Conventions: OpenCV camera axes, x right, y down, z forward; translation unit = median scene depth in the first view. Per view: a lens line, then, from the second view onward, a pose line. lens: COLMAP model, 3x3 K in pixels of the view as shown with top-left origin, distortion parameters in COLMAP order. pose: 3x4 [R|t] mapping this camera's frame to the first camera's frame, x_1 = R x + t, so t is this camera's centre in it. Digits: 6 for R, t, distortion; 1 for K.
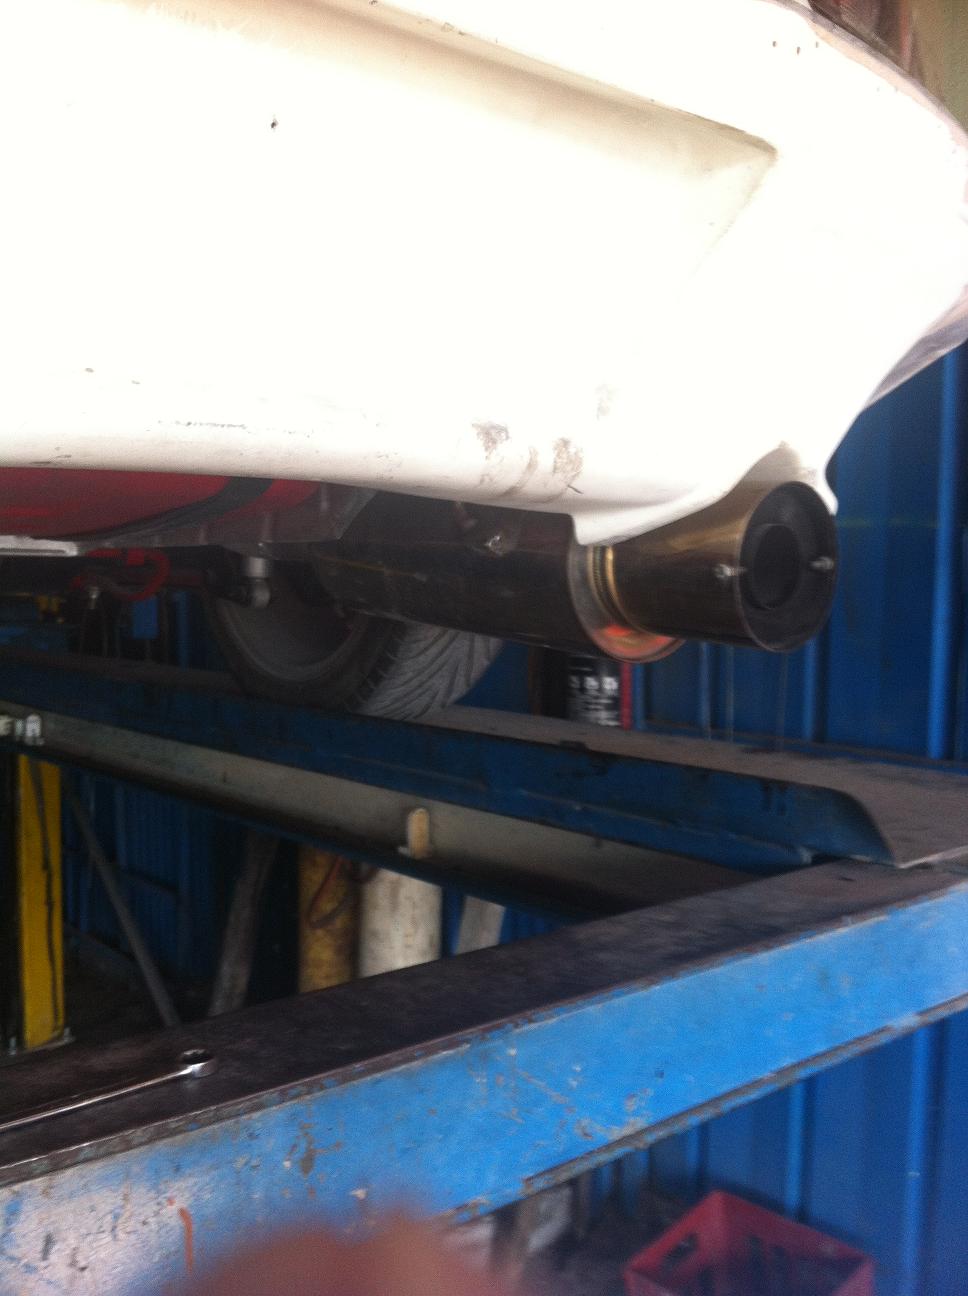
lens RADIAL K [[1279.8, 0, 484.0], [0, 1279.8, 648.0], [0, 0, 1]] dist [0.107970, -0.227653]
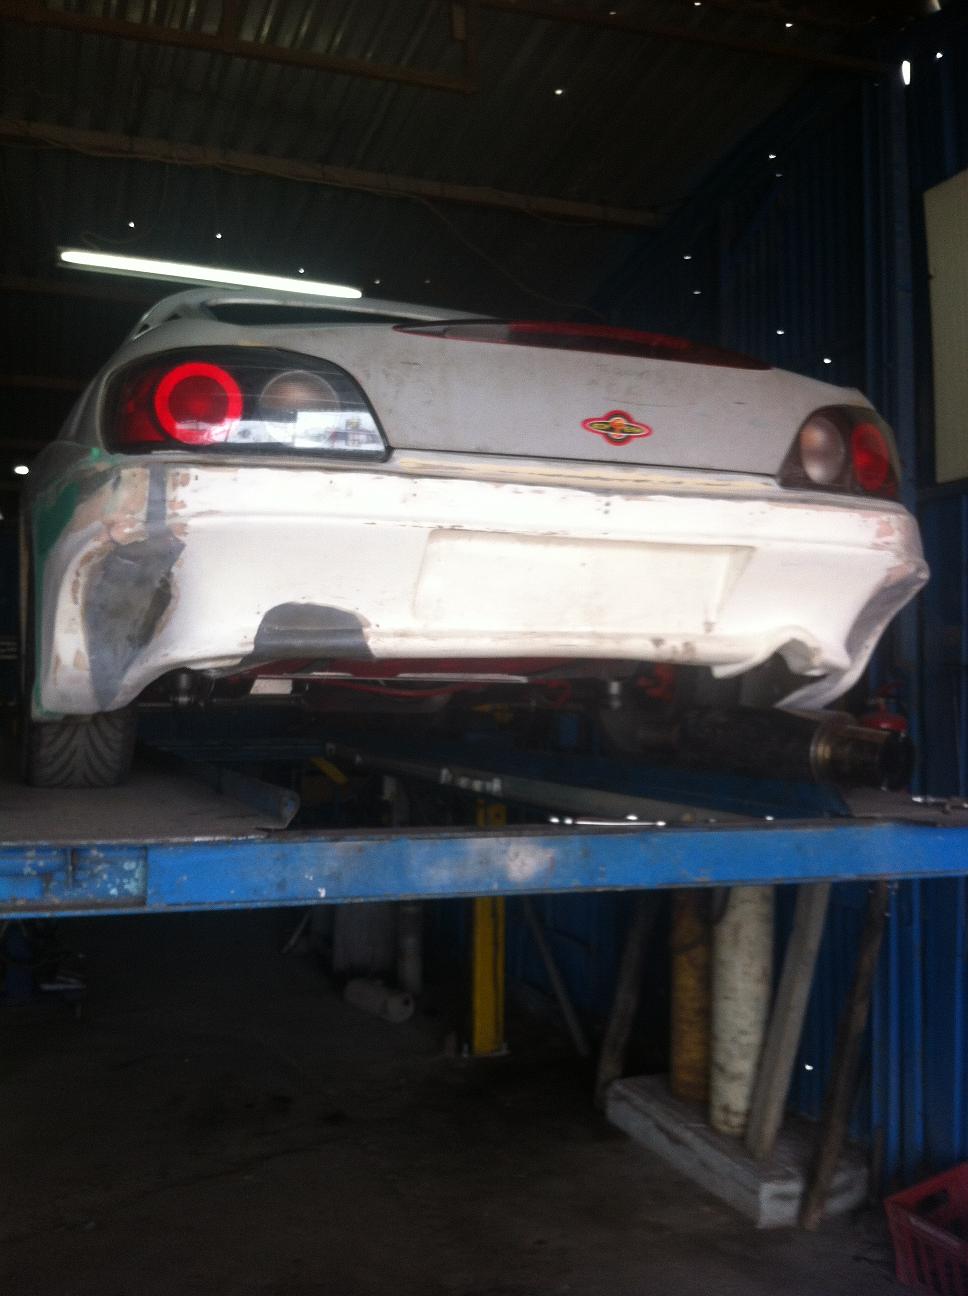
lens RADIAL K [[1279.9, 0, 484.3], [0, 1279.9, 597.9], [0, 0, 1]] dist [-0.012901, -0.014950]
pose [[0.945255, -0.010849, -0.326153, 0.258099], [-0.035028, 0.990300, -0.134457, 0.063665], [0.324448, 0.138521, 0.935706, -0.847030]]
